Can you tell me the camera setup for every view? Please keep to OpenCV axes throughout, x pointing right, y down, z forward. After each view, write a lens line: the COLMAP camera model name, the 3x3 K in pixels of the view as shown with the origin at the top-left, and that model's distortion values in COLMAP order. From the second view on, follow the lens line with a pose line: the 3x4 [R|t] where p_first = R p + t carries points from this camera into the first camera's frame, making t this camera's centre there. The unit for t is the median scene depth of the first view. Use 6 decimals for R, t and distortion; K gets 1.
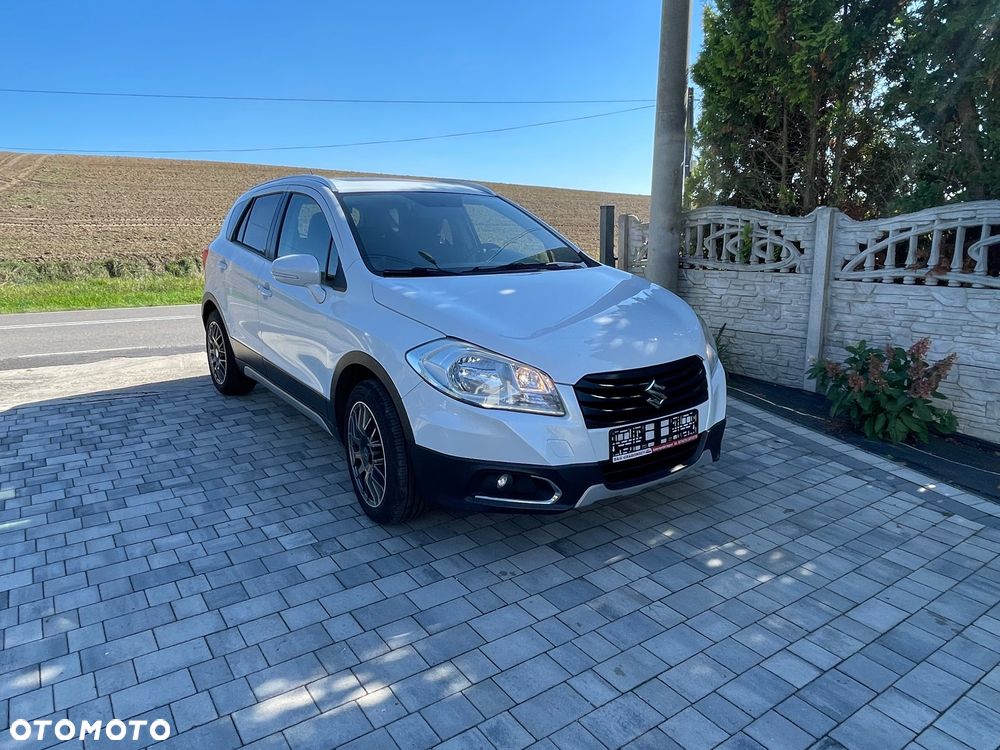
lens RADIAL K [[671.7, 0, 504.4], [0, 671.7, 371.2], [0, 0, 1]] dist [-0.001554, -0.002640]
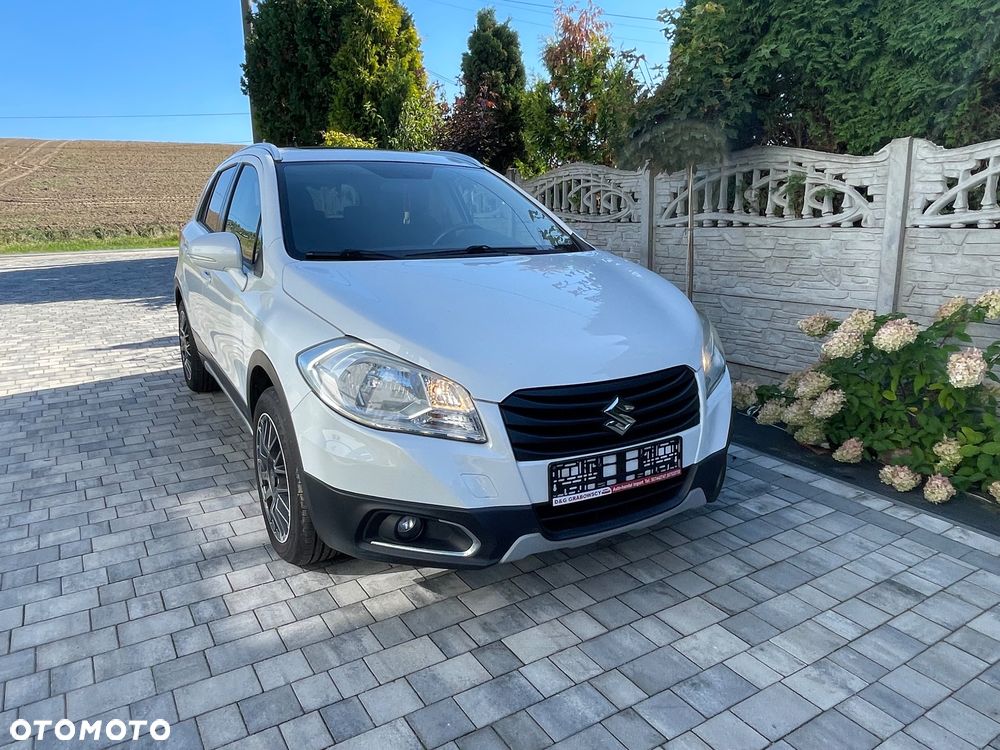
lens RADIAL K [[706.5, 0, 508.8], [0, 706.5, 372.6], [0, 0, 1]] dist [-0.038045, 0.003284]
pose [[0.995195, 0.025804, -0.094447, 0.171822], [-0.024924, 0.999634, 0.010485, -0.020581], [0.094683, -0.008081, 0.995475, 0.187920]]
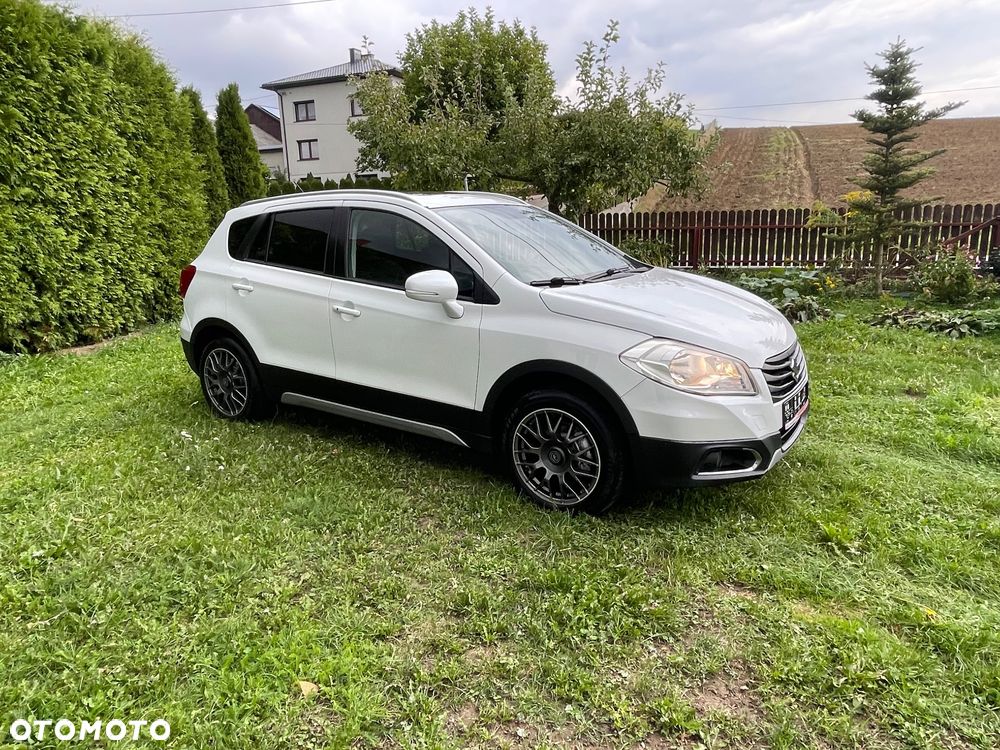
lens RADIAL K [[671.7, 0, 502.2], [0, 671.7, 372.2], [0, 0, 1]] dist [-0.001554, -0.002640]
pose [[0.943272, -0.101714, 0.316058, -0.648288], [0.100308, 0.994740, 0.020759, -0.040395], [-0.316507, 0.012122, 0.948513, 0.012915]]
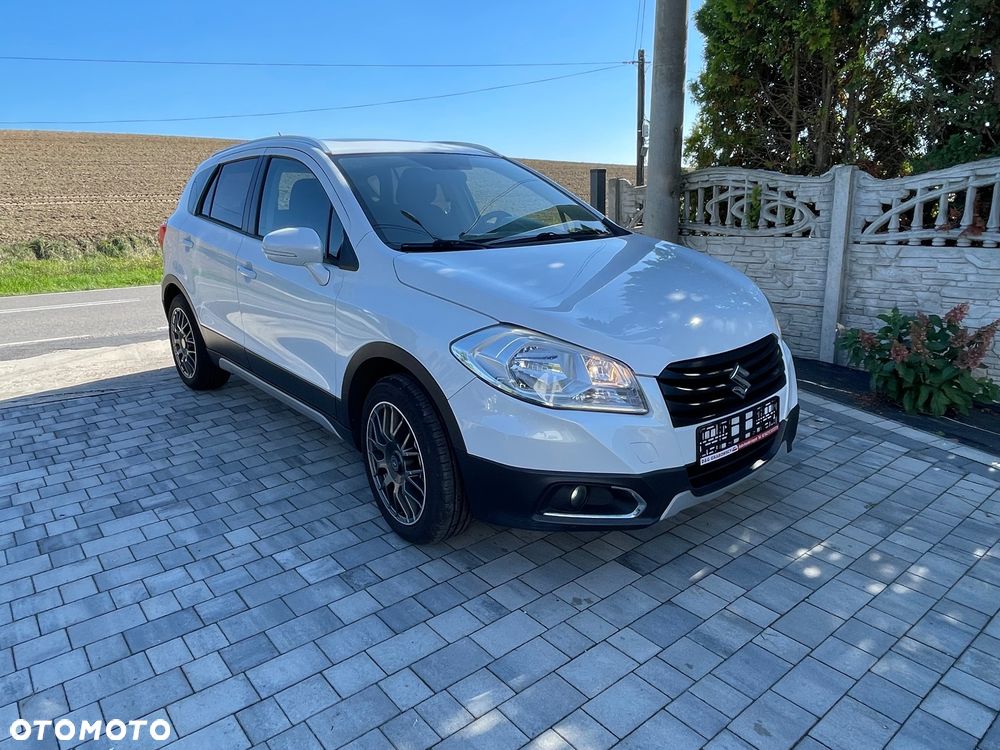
lens RADIAL K [[671.7, 0, 493.2], [0, 671.7, 371.0], [0, 0, 1]] dist [-0.001554, -0.002640]
pose [[0.997408, -0.035743, 0.062456, -0.139840], [0.033134, 0.998555, 0.042311, -0.025911], [-0.063878, -0.040132, 0.997150, 0.163141]]
